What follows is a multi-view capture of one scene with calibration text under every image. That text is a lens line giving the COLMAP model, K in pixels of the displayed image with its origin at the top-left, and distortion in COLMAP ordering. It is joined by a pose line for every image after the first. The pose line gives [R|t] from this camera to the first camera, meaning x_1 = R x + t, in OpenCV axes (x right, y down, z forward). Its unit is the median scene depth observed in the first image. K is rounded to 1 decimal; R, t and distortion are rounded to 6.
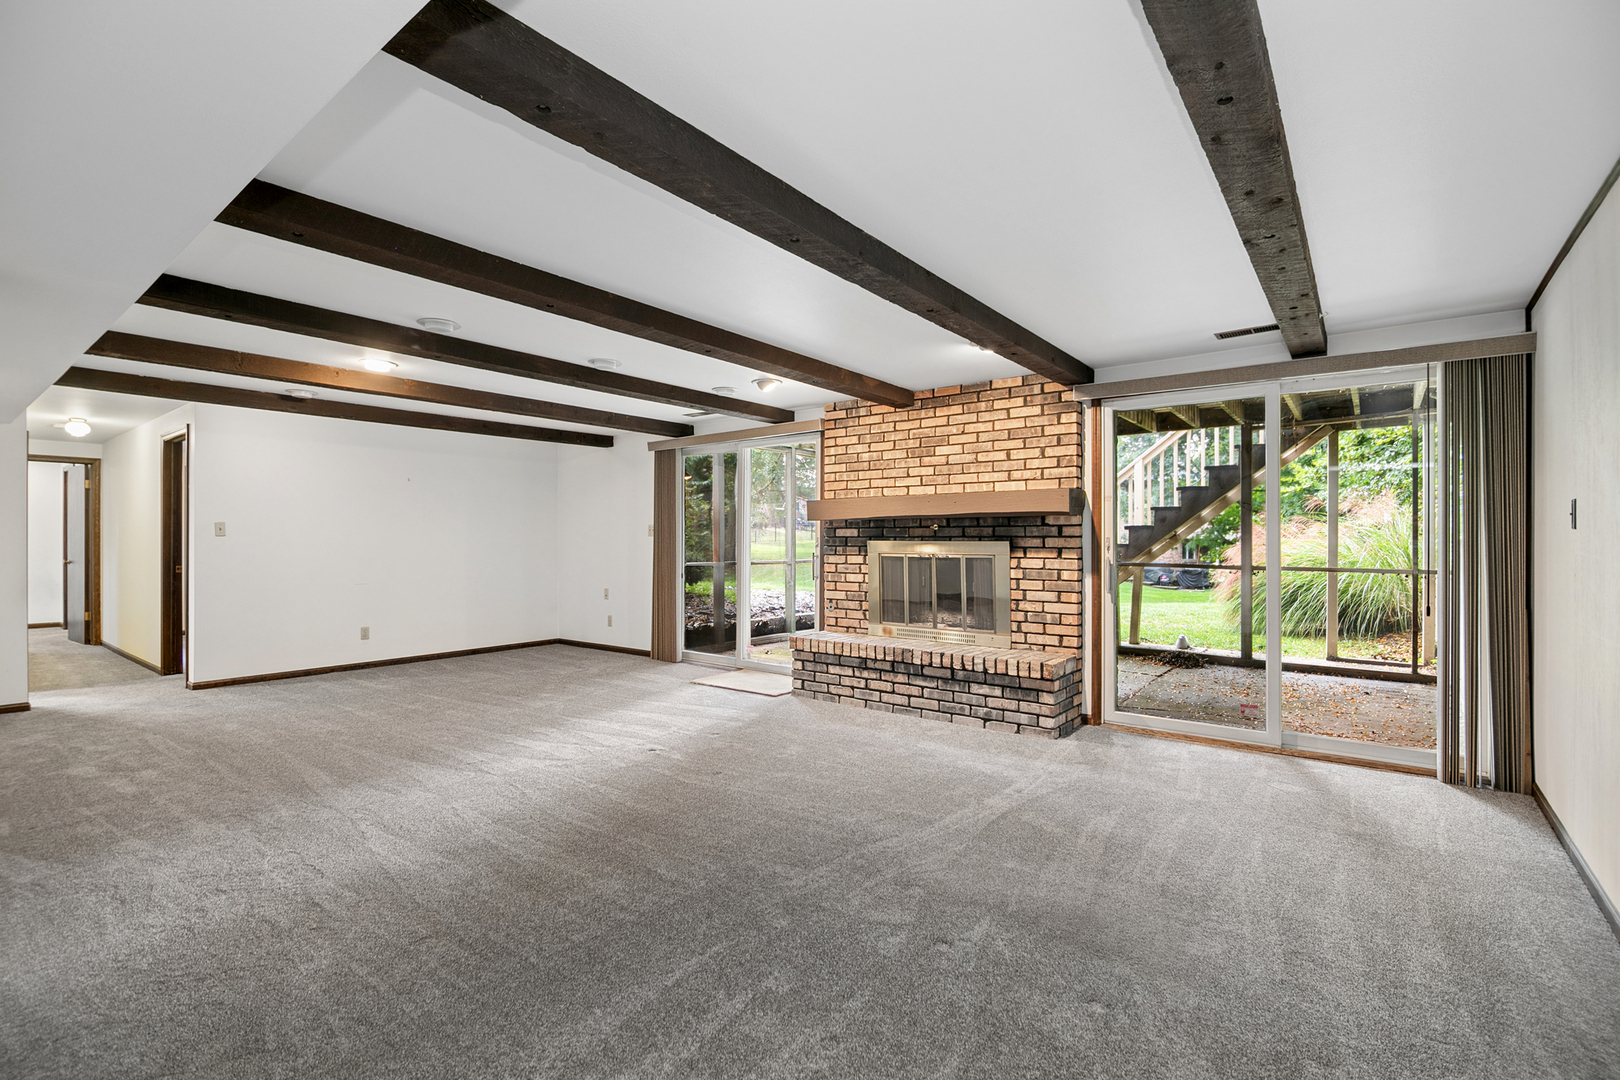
lens RADIAL K [[742.3, 0, 813.6], [0, 742.3, 536.0], [0, 0, 1]] dist [0.002616, -0.005936]
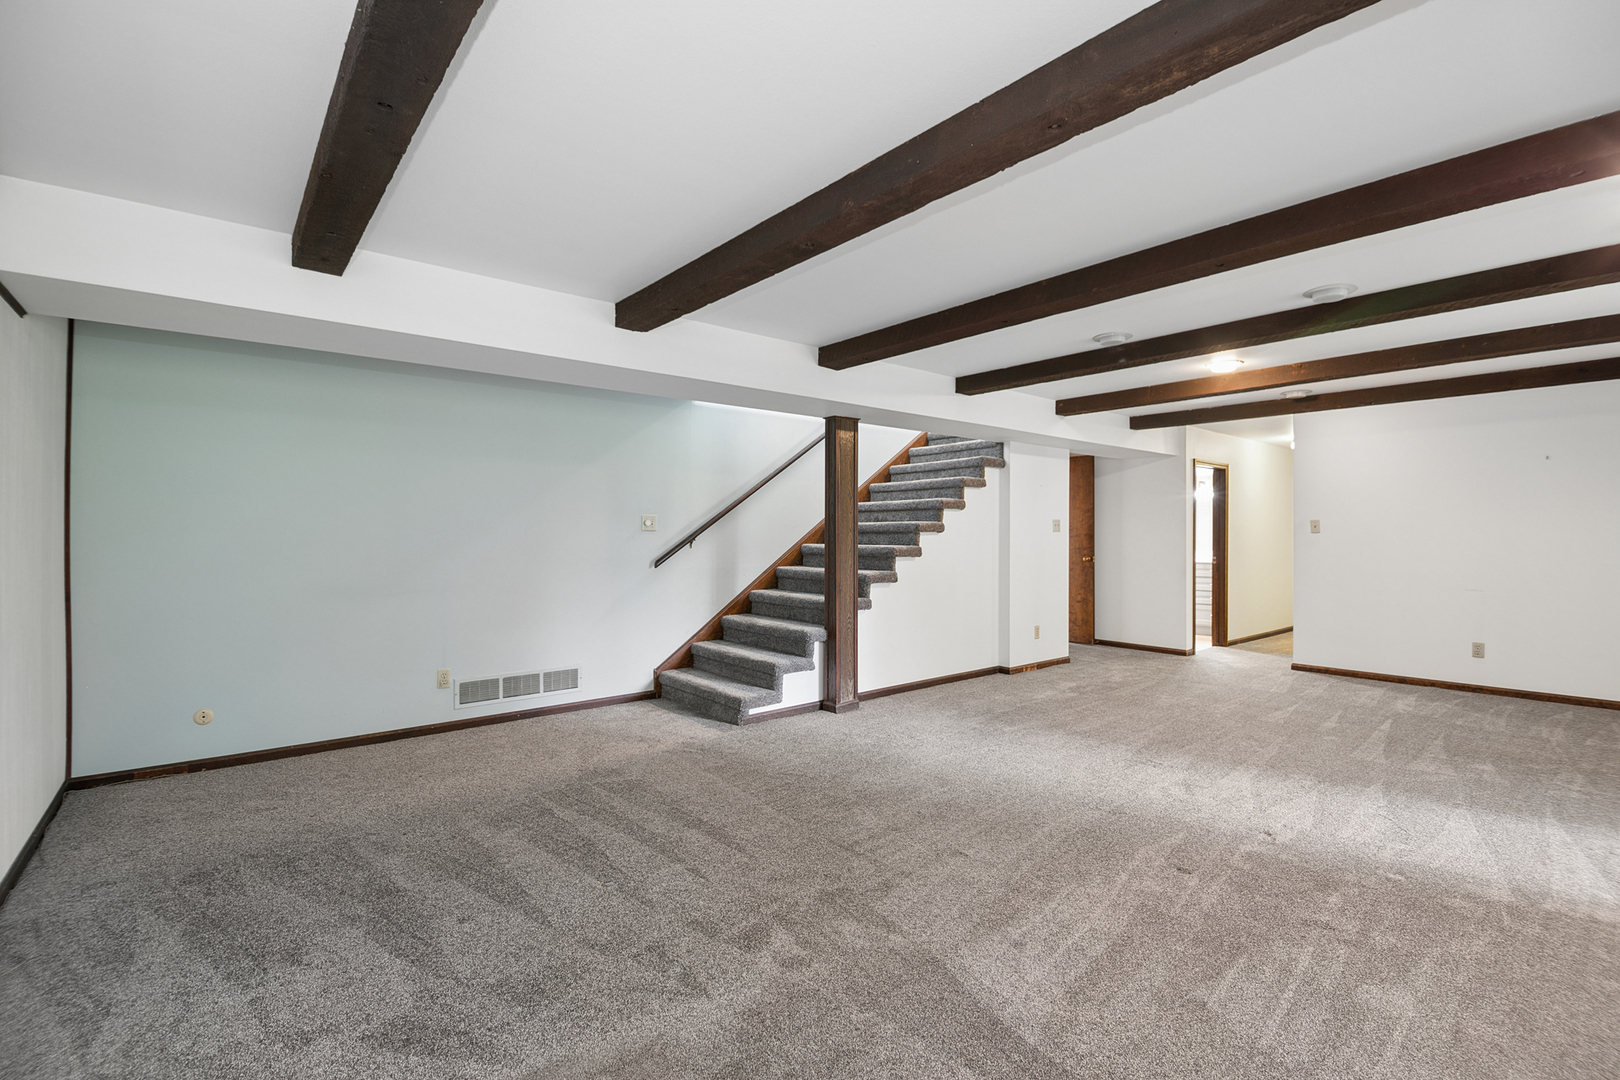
lens RADIAL K [[742.3, 0, 812.2], [0, 742.3, 540.2], [0, 0, 1]] dist [0.002616, -0.005936]
pose [[-0.249774, 0.006661, -0.968281, 0.603023], [0.005138, 0.999971, 0.005554, 0.000598], [0.968291, -0.003588, -0.249801, 0.787070]]
